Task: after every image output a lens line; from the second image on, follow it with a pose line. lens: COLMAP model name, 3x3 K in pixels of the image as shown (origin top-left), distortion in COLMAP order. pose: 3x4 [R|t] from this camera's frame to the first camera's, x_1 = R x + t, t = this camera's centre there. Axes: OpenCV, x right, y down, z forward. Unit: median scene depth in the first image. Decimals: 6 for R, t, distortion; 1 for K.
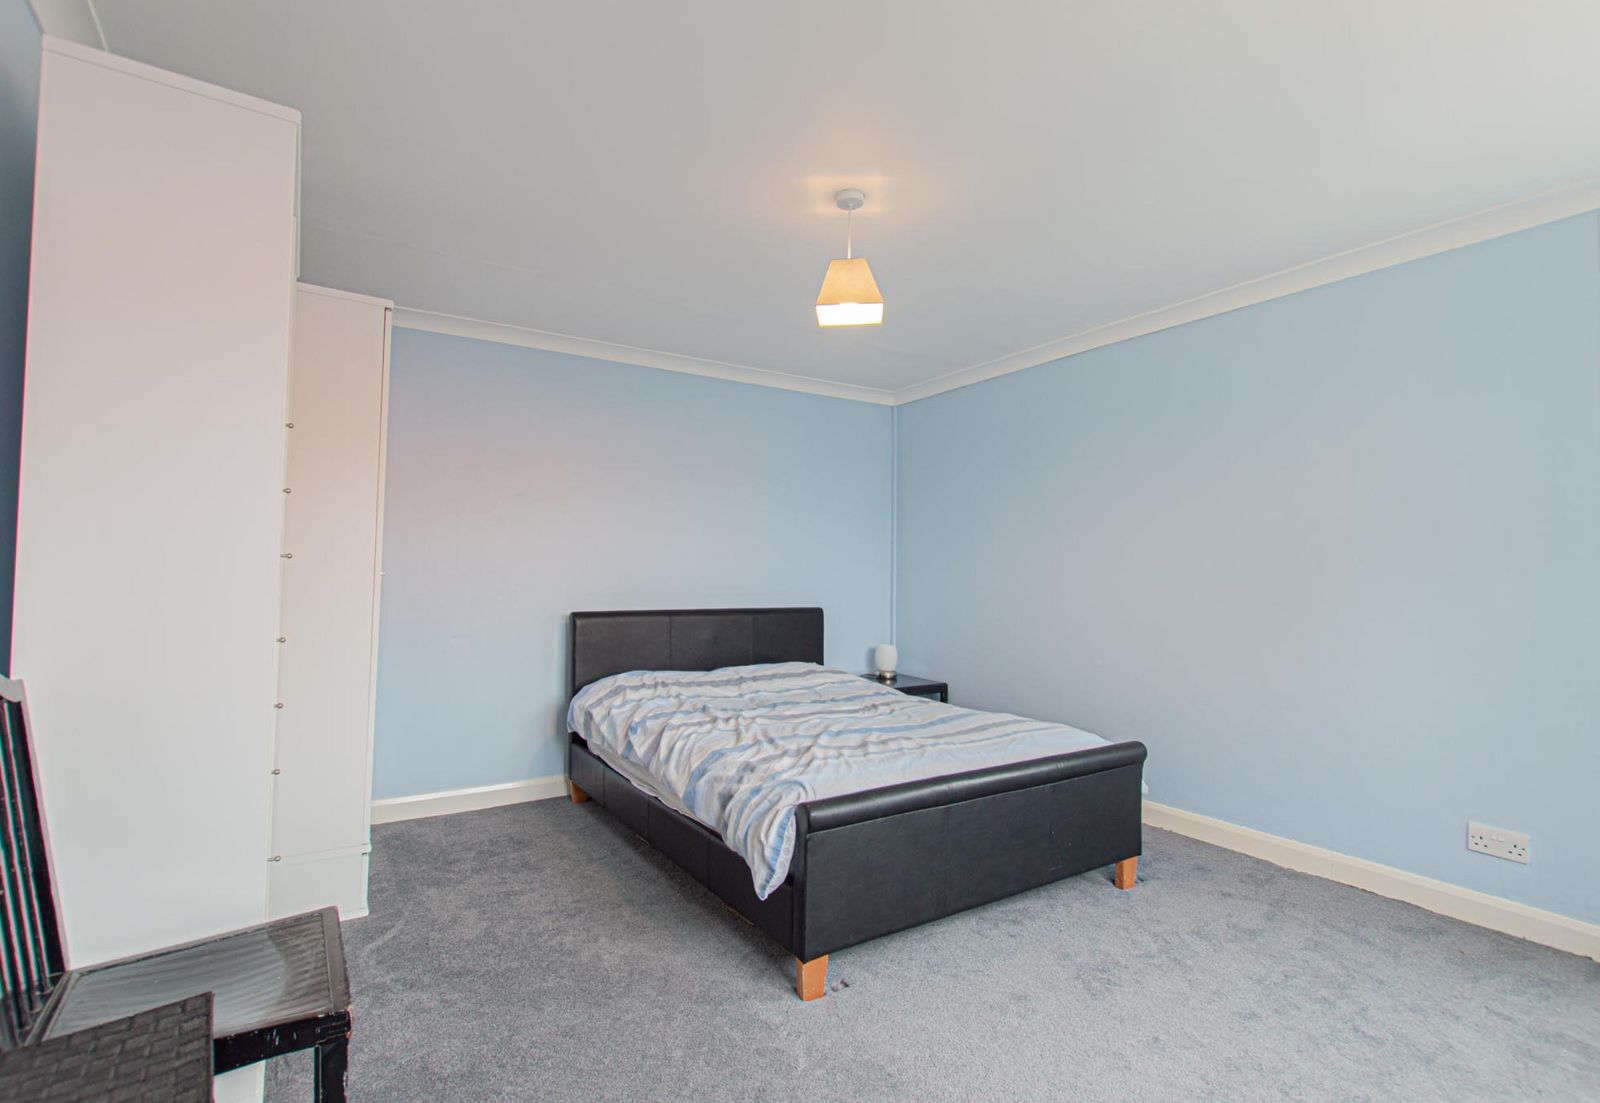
lens RADIAL K [[767.8, 0, 800.0], [0, 767.8, 551.5], [0, 0, 1]] dist [0.004812, 0.000563]
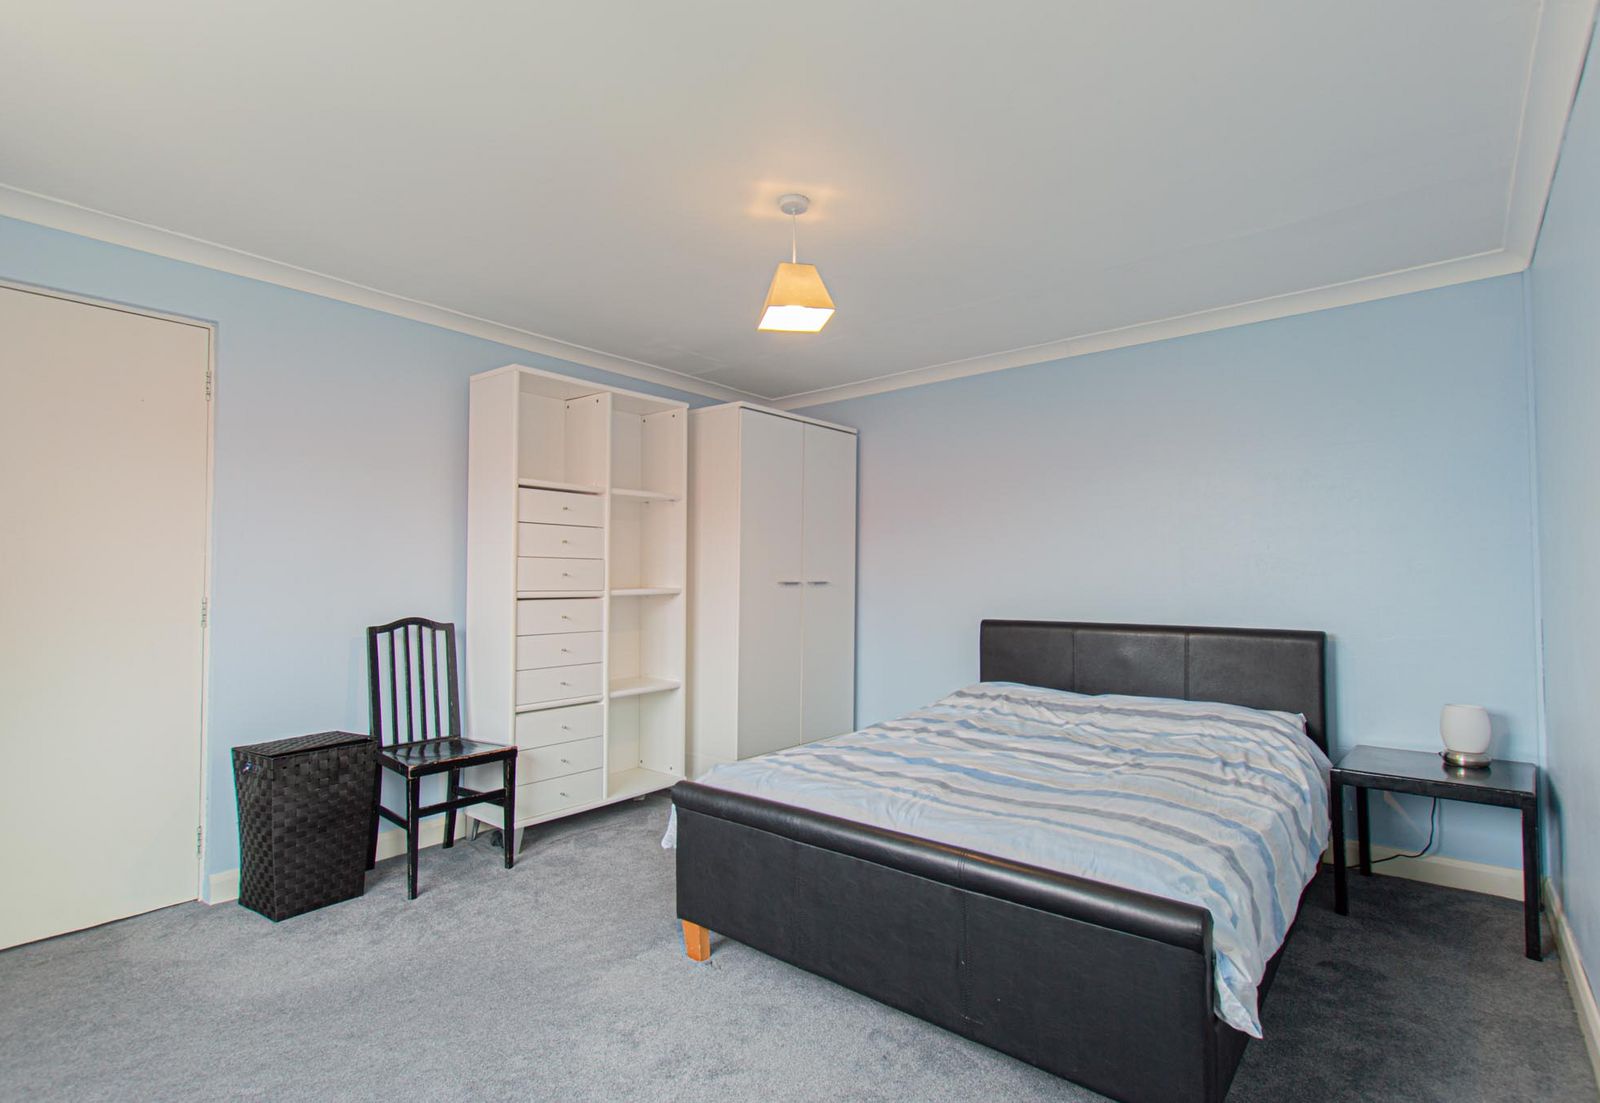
lens RADIAL K [[767.8, 0, 800.0], [0, 767.8, 551.5], [0, 0, 1]] dist [0.004812, 0.000563]
pose [[0.298090, -0.044351, -0.953507, 0.632449], [0.031906, 0.998825, -0.036484, 0.016290], [0.954004, -0.019547, 0.299155, 0.448146]]
